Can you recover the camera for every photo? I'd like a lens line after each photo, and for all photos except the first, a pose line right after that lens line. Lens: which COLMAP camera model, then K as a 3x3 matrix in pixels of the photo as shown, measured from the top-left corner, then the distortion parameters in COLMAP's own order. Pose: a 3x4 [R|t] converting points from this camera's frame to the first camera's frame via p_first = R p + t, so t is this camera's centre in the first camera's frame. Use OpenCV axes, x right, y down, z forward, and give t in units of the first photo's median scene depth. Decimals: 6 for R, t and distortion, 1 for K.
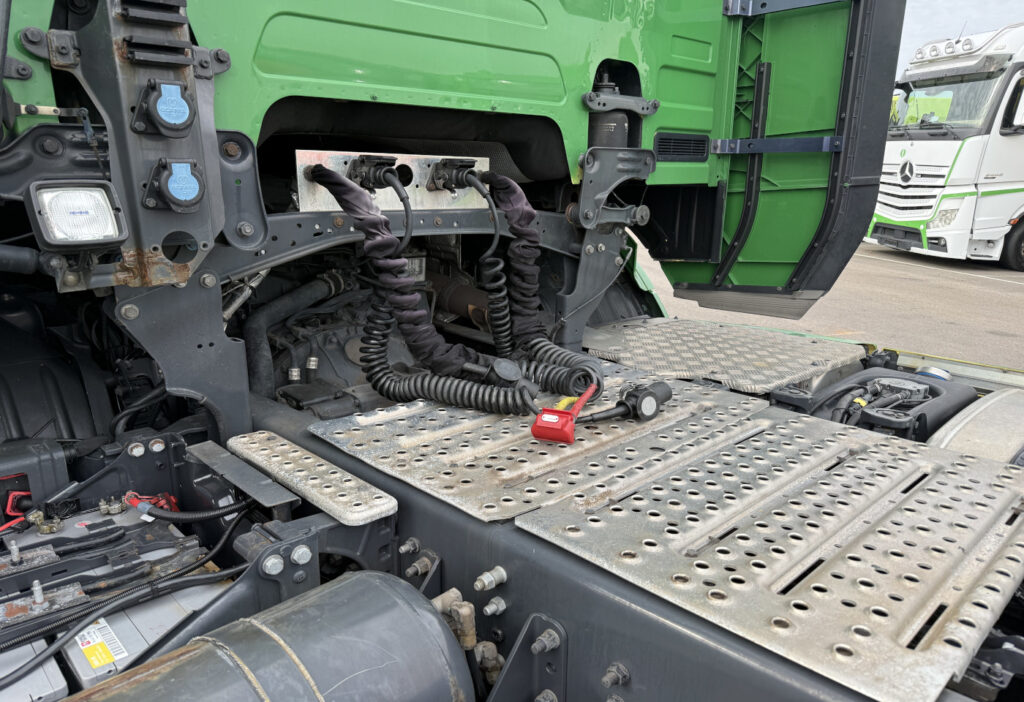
lens RADIAL K [[714.8, 0, 513.7], [0, 714.8, 370.1], [0, 0, 1]] dist [0.037419, -0.047336]
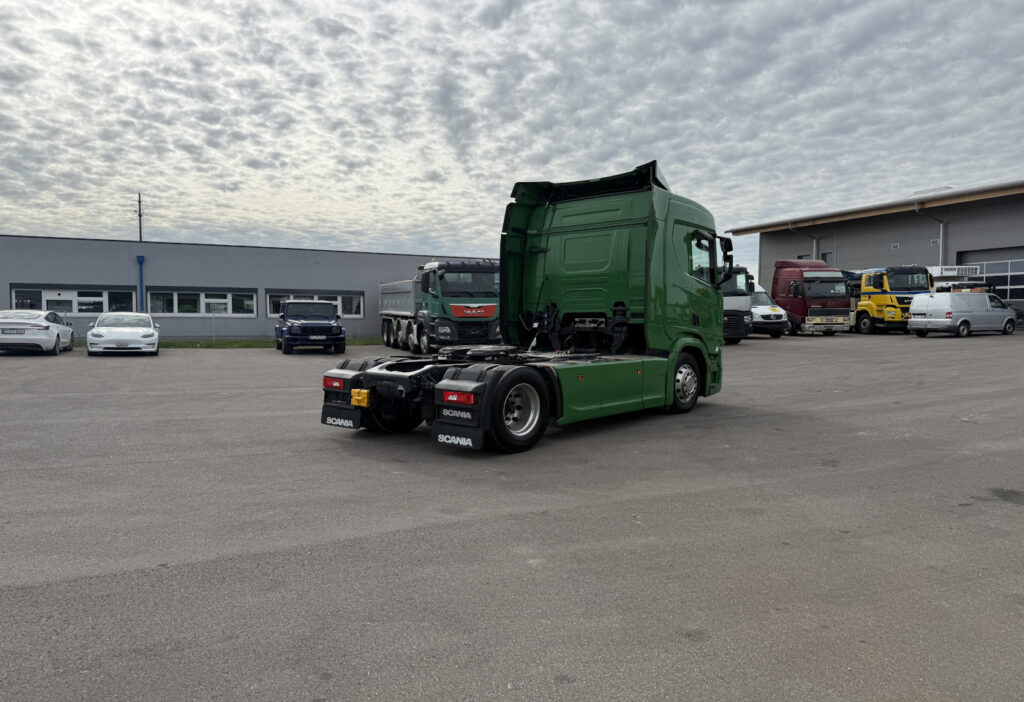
lens RADIAL K [[732.4, 0, 552.0], [0, 732.4, 354.4], [0, 0, 1]] dist [0.010434, -0.007524]
pose [[0.126119, 0.034431, -0.991417, 1.079791], [-0.257870, 0.966179, 0.000751, 0.018349], [0.957913, 0.255562, 0.130732, -0.026127]]
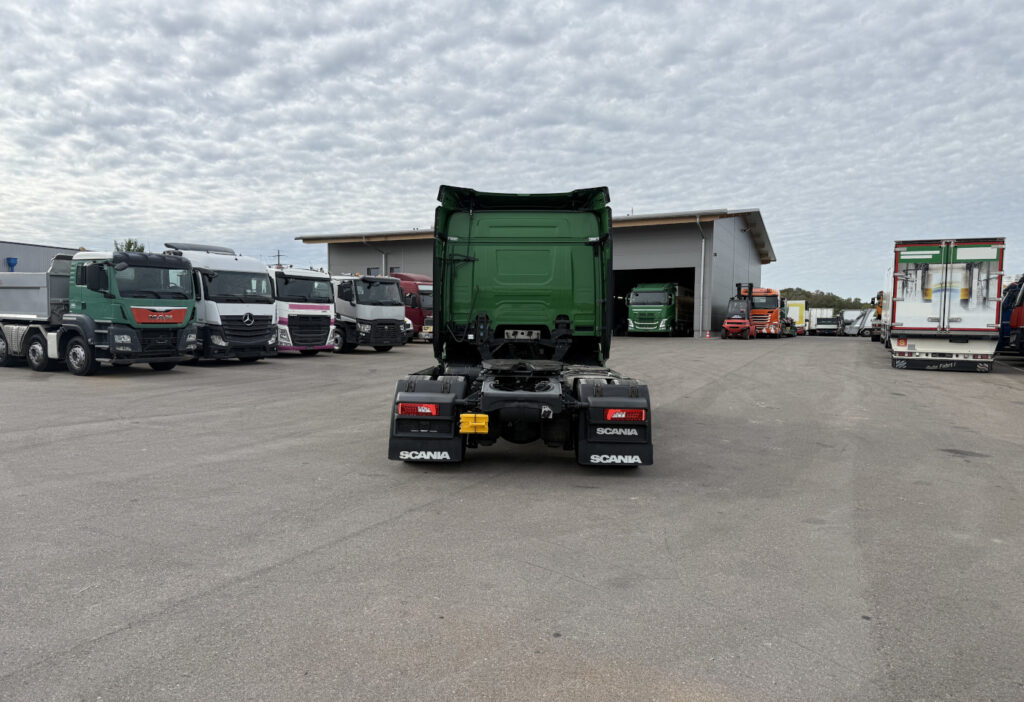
lens RADIAL K [[714.8, 0, 513.7], [0, 714.8, 370.1], [0, 0, 1]] dist [0.037419, -0.047336]
pose [[0.714469, 0.035997, -0.698741, 0.735460], [-0.185880, 0.972553, -0.139961, 0.166029], [0.674525, 0.229880, 0.701550, -0.602788]]
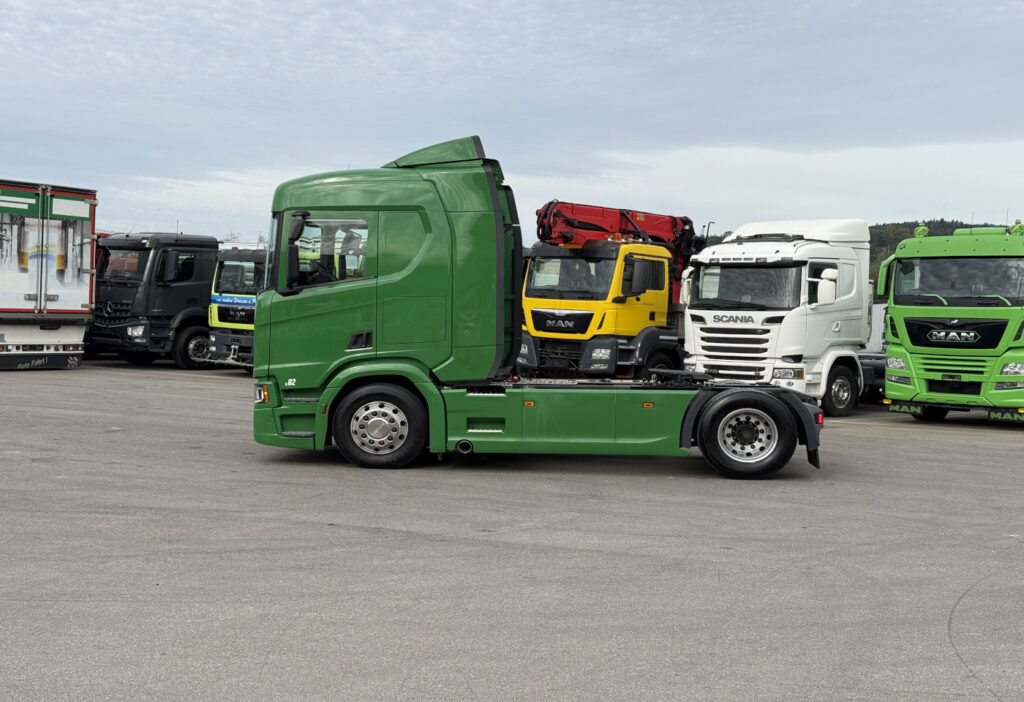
lens RADIAL K [[1428.0, 0, 512.7], [0, 1428.0, 373.2], [0, 0, 1]] dist [0.225356, -0.806050]
pose [[0.724317, -0.032390, 0.688706, -1.168178], [0.176164, 0.974434, -0.139446, 0.232393], [-0.666581, 0.222328, 0.711505, -1.041544]]
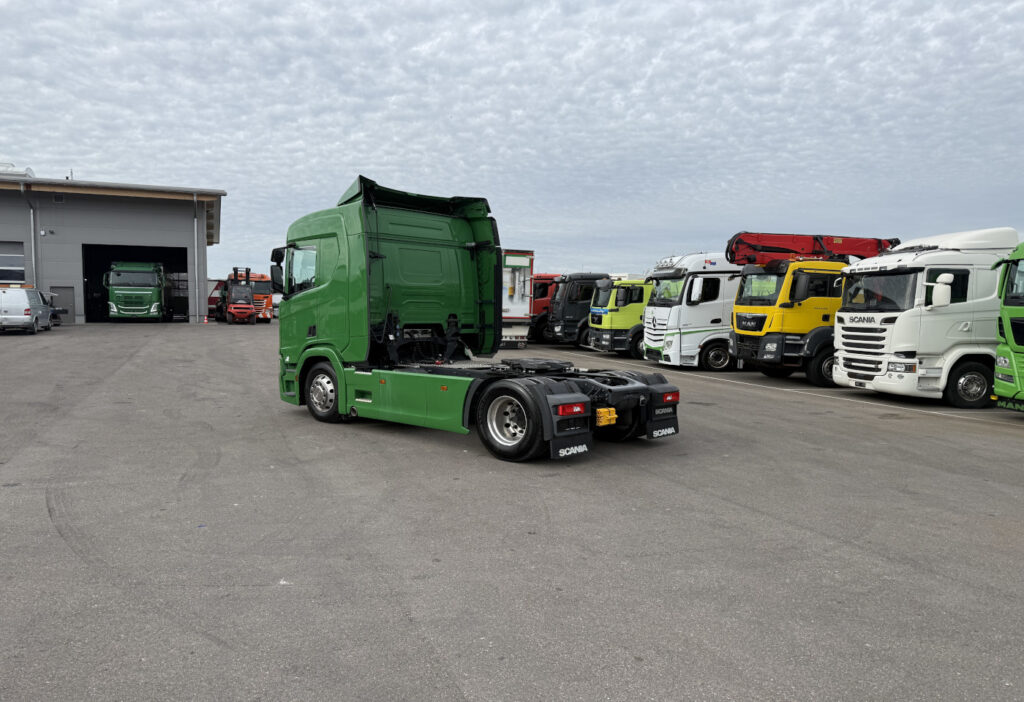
lens RADIAL K [[714.8, 0, 513.7], [0, 714.8, 370.1], [0, 0, 1]] dist [0.037419, -0.047336]
pose [[0.997879, -0.007947, 0.064602, 0.050372], [0.019922, 0.982175, -0.186909, 0.224583], [-0.061965, 0.187800, 0.980251, -0.927985]]
